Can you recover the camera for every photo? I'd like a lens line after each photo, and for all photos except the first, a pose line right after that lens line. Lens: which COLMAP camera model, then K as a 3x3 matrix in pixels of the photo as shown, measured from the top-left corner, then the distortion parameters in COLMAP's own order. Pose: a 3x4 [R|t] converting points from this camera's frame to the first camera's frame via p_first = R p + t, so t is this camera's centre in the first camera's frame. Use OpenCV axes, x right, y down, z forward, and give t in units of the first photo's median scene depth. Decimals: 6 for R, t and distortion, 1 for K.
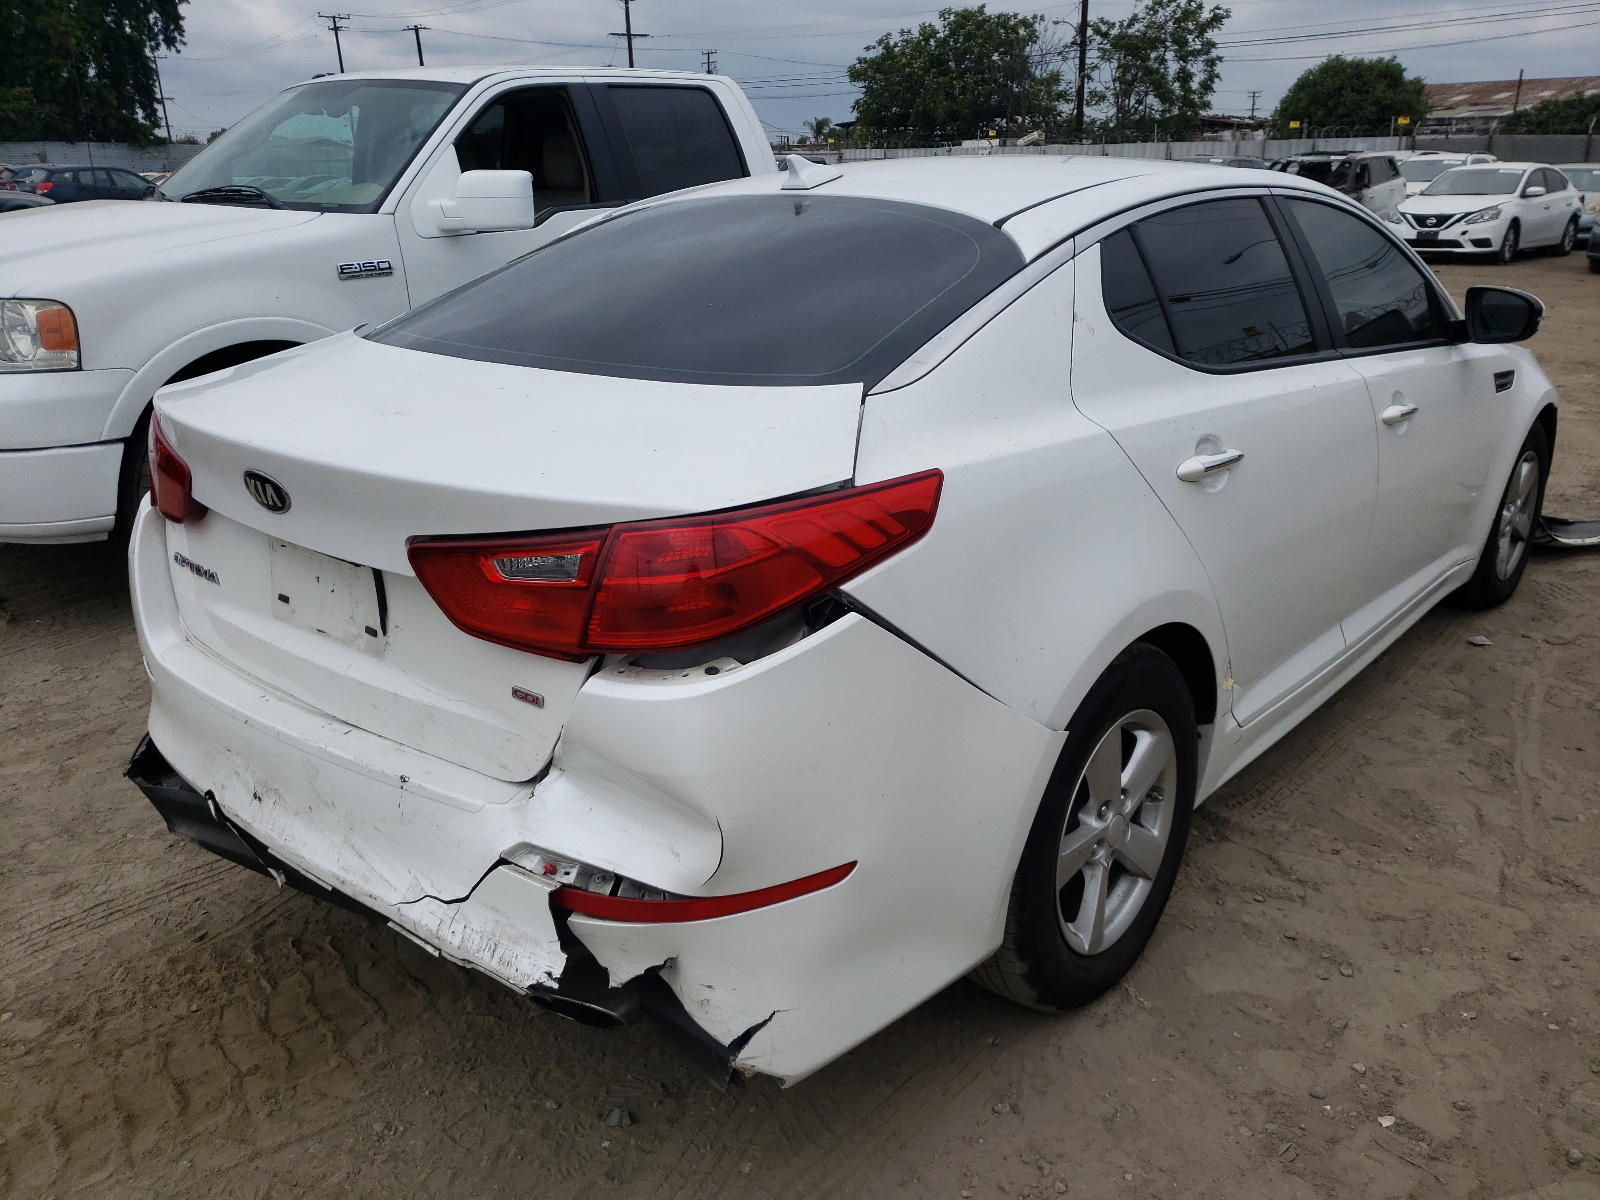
lens RADIAL K [[1285.9, 0, 800.0], [0, 1285.9, 600.0], [0, 0, 1]] dist [0.000690, -0.003695]
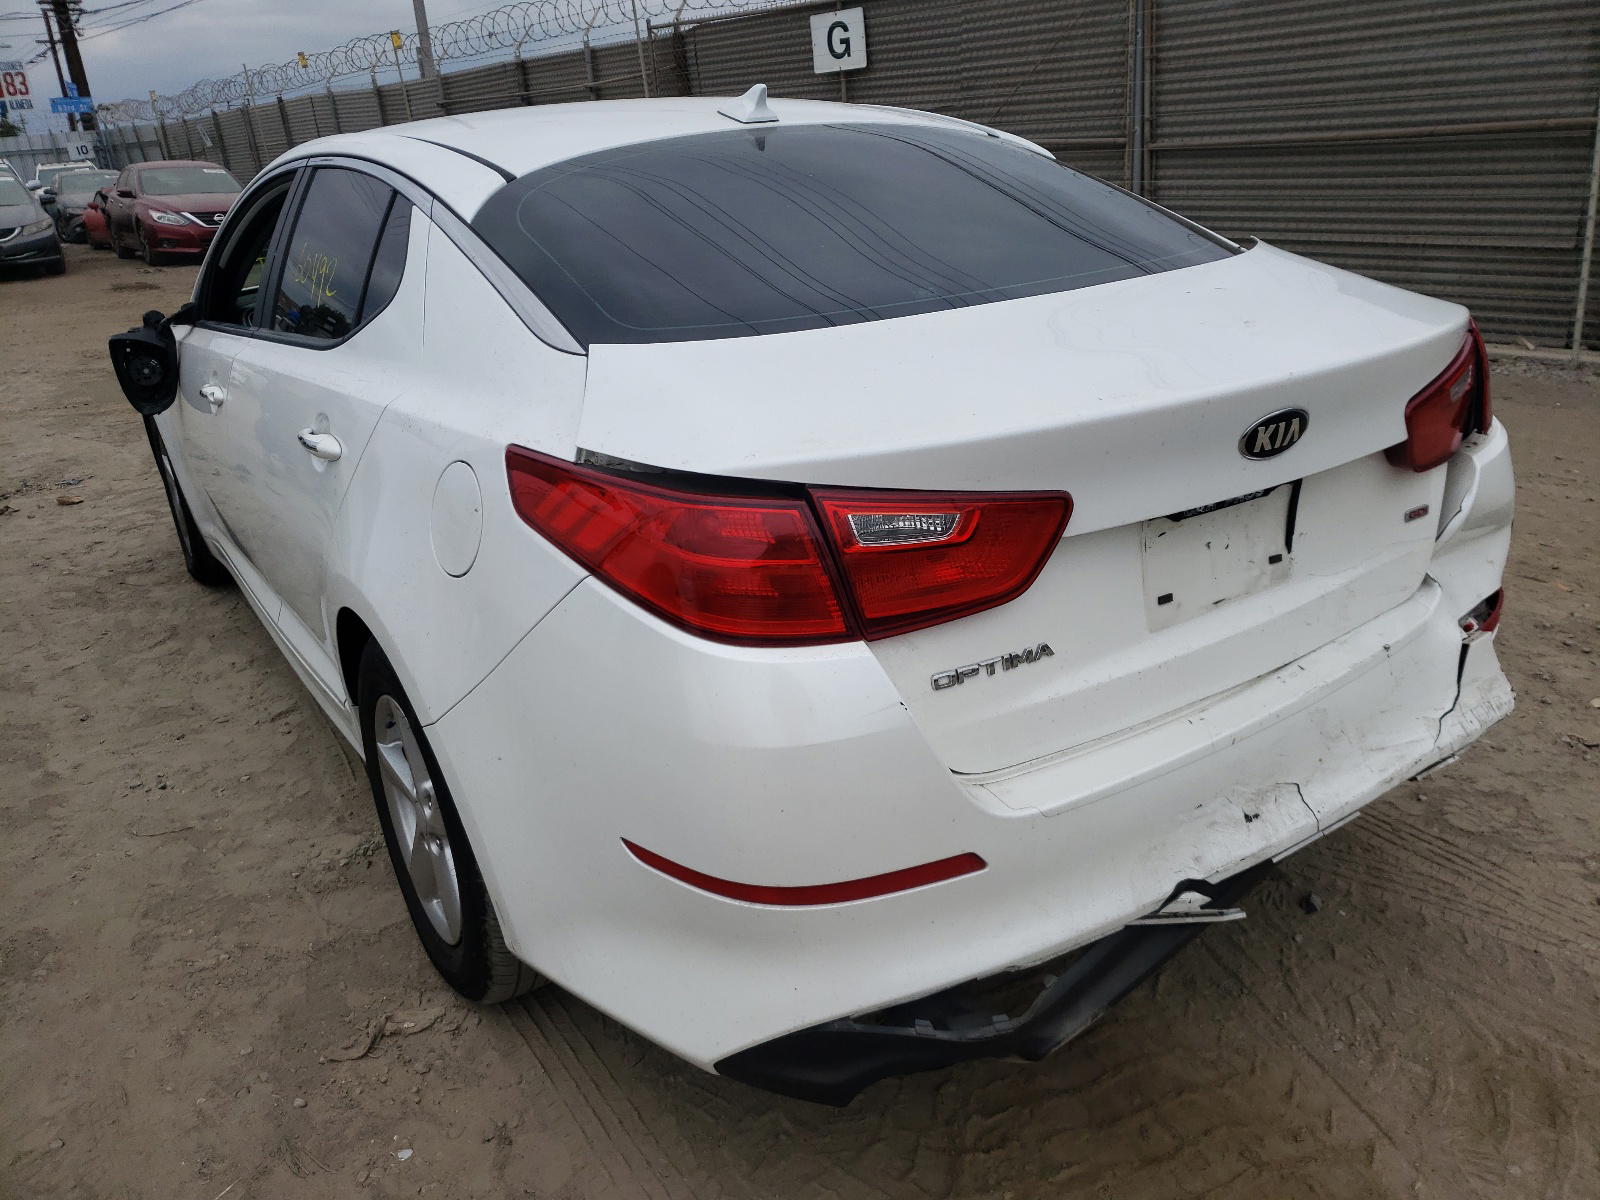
lens RADIAL K [[1186.5, 0, 795.9], [0, 1186.5, 561.7], [0, 0, 1]] dist [0.000235, 0.000782]
pose [[0.293872, -0.337220, 0.894384, -1.127707], [0.350878, 0.908434, 0.227228, -0.272914], [-0.889114, 0.247044, 0.385286, 0.913173]]
